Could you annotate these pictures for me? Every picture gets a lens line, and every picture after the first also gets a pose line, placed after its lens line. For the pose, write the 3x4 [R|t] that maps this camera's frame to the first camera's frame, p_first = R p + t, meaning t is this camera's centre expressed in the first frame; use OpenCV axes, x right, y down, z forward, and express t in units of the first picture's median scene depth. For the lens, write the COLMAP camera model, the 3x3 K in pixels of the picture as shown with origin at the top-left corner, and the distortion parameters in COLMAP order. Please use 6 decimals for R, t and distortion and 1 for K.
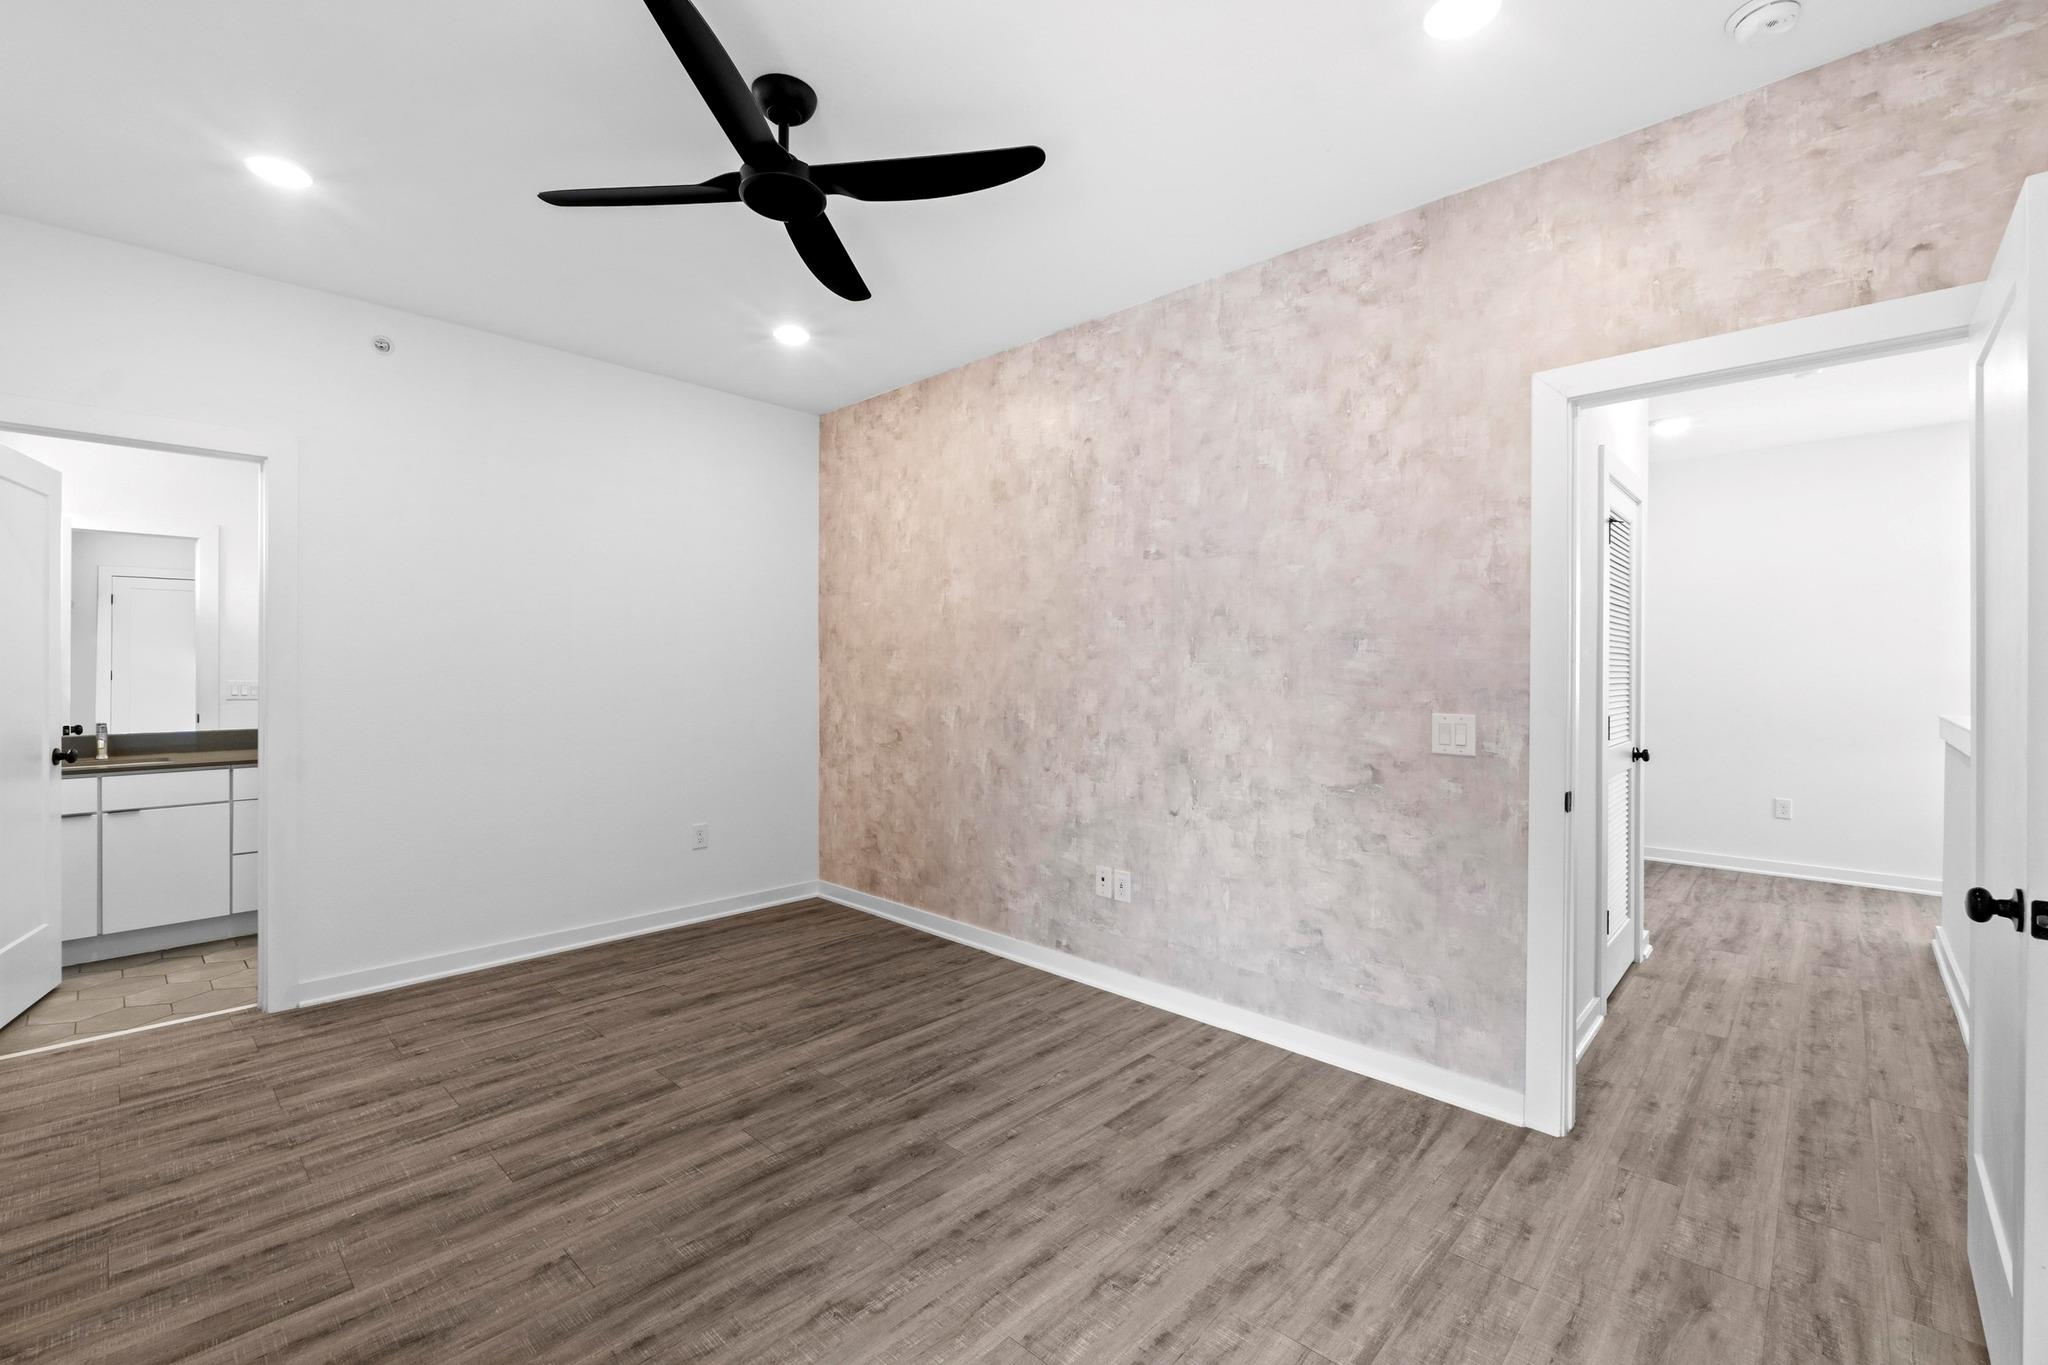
lens RADIAL K [[876.6, 0, 1021.9], [0, 876.6, 676.2], [0, 0, 1]] dist [-0.001987, 0.000009]
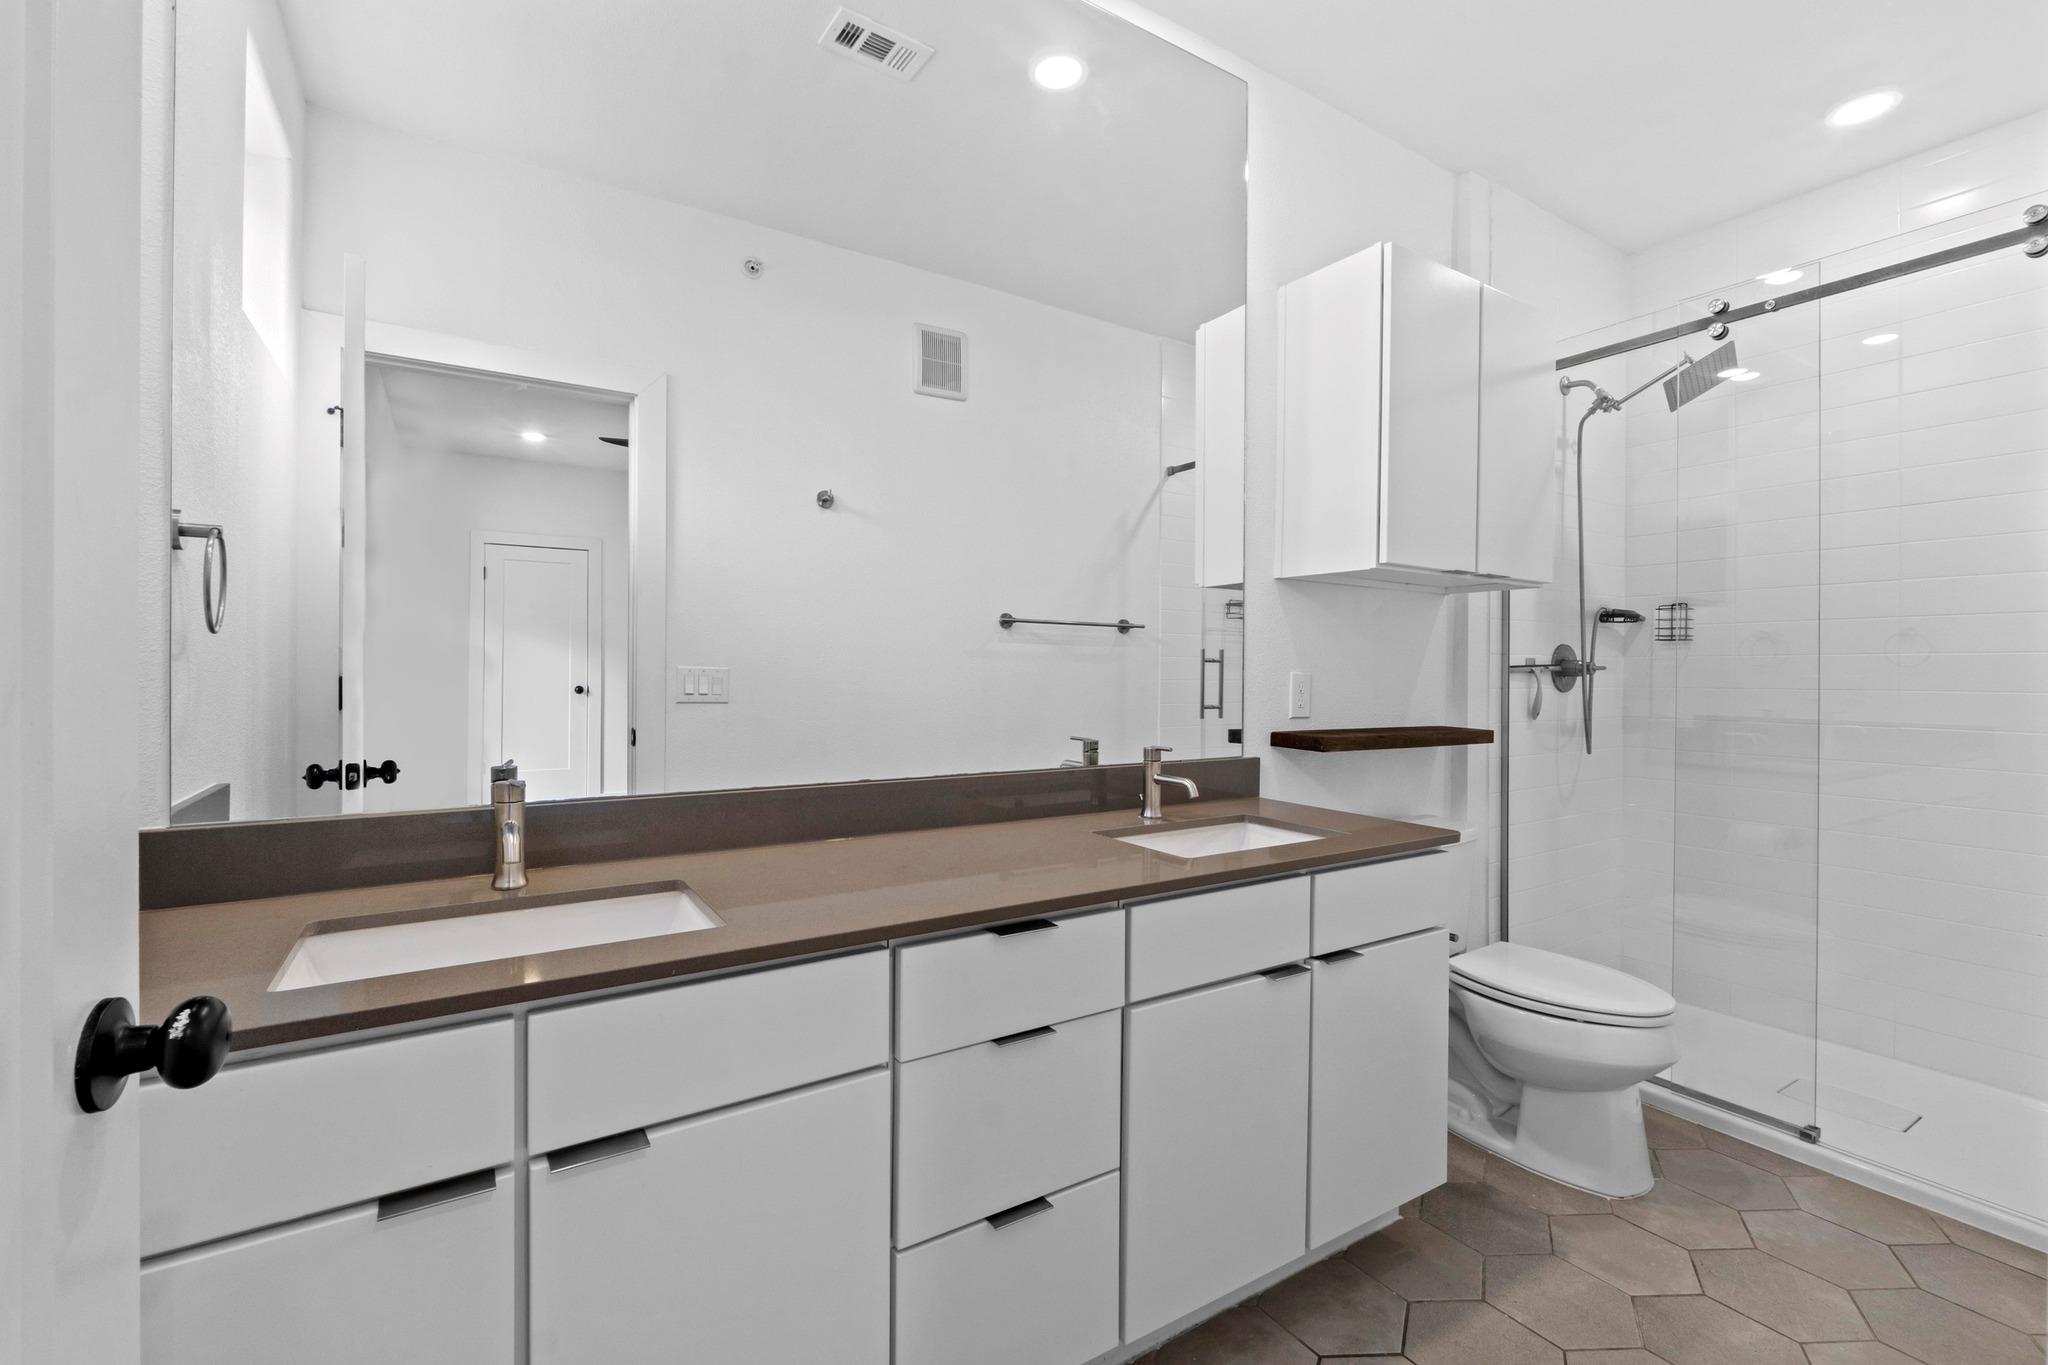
lens RADIAL K [[876.6, 0, 1021.9], [0, 876.6, 676.2], [0, 0, 1]] dist [-0.001987, 0.000009]
pose [[0.970181, -0.001675, -0.242374, -1.081523], [0.001143, 0.999997, -0.002337, 0.025015], [0.242377, 0.001990, 0.970180, 1.000788]]
